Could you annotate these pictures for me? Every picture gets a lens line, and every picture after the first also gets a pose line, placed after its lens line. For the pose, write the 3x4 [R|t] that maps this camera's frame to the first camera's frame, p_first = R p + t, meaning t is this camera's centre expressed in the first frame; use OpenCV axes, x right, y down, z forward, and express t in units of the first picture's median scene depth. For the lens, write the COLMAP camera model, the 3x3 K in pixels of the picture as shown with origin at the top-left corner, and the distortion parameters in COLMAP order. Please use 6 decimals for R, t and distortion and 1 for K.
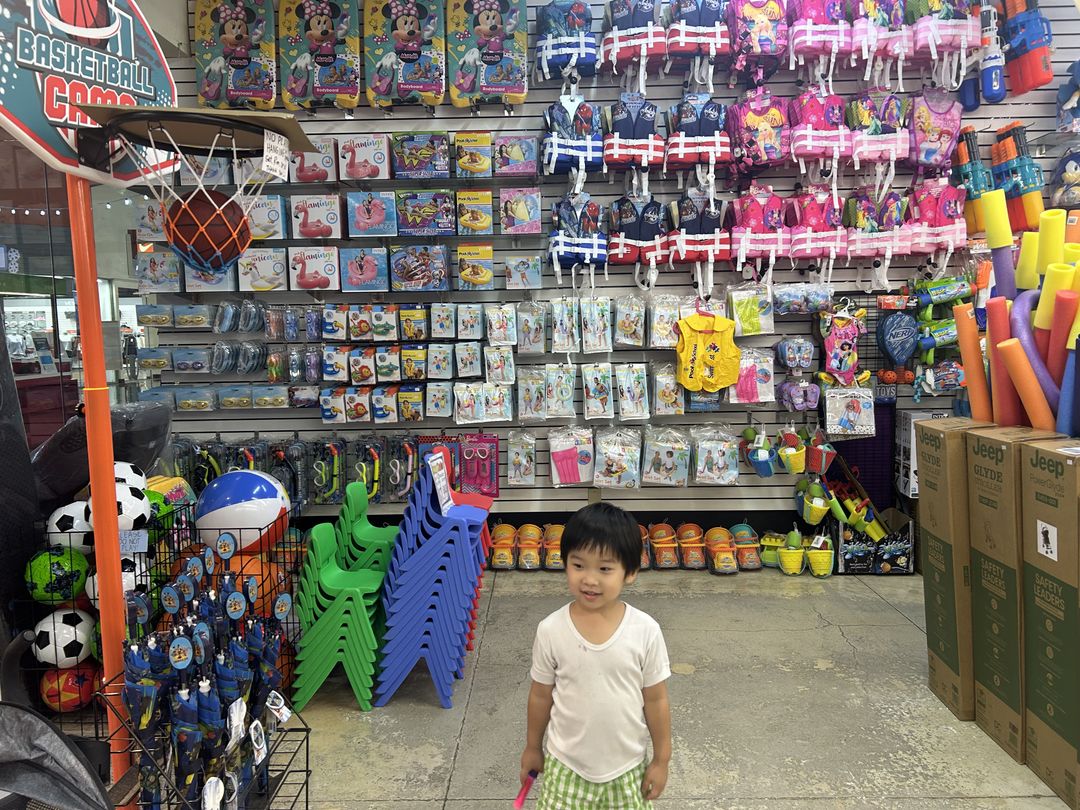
lens RADIAL K [[808.7, 0, 540.7], [0, 808.7, 409.0], [0, 0, 1]] dist [0.014395, 0.001552]
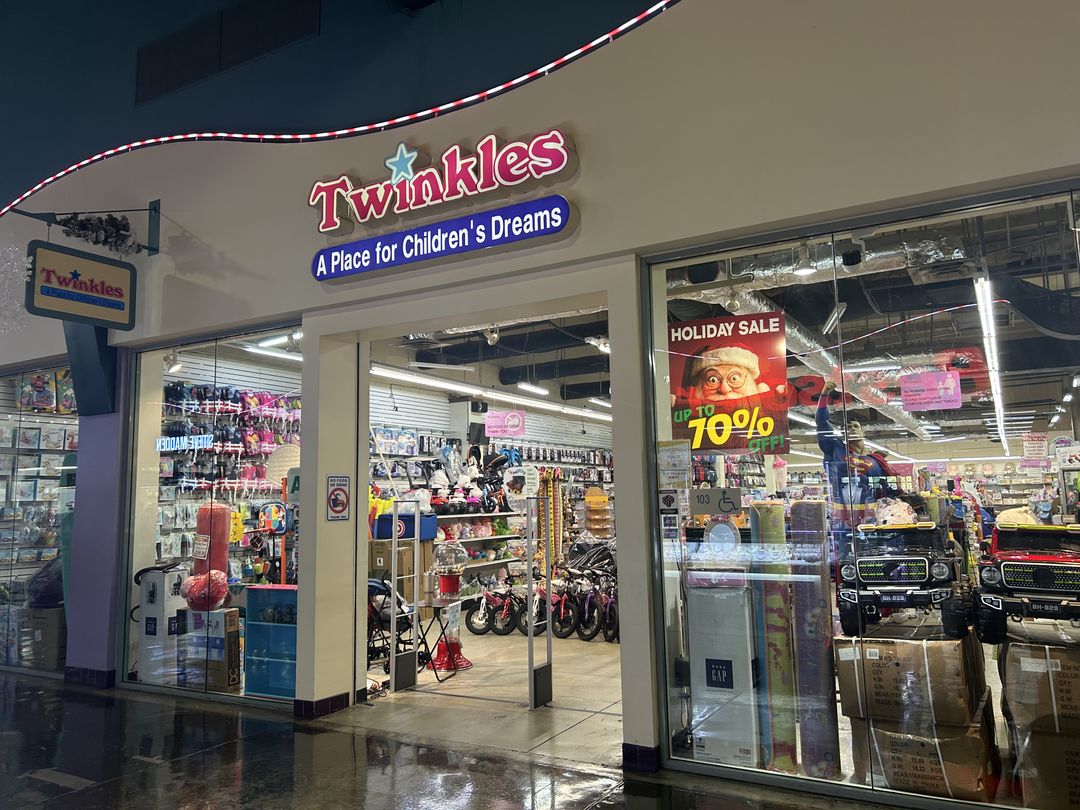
lens RADIAL K [[808.7, 0, 539.6], [0, 808.7, 403.6], [0, 0, 1]] dist [0.014395, 0.001552]
pose [[0.476455, 0.113051, 0.871900, -1.600078], [0.107465, 0.976774, -0.185373, 0.128502], [-0.872606, 0.182021, 0.453240, -1.053481]]
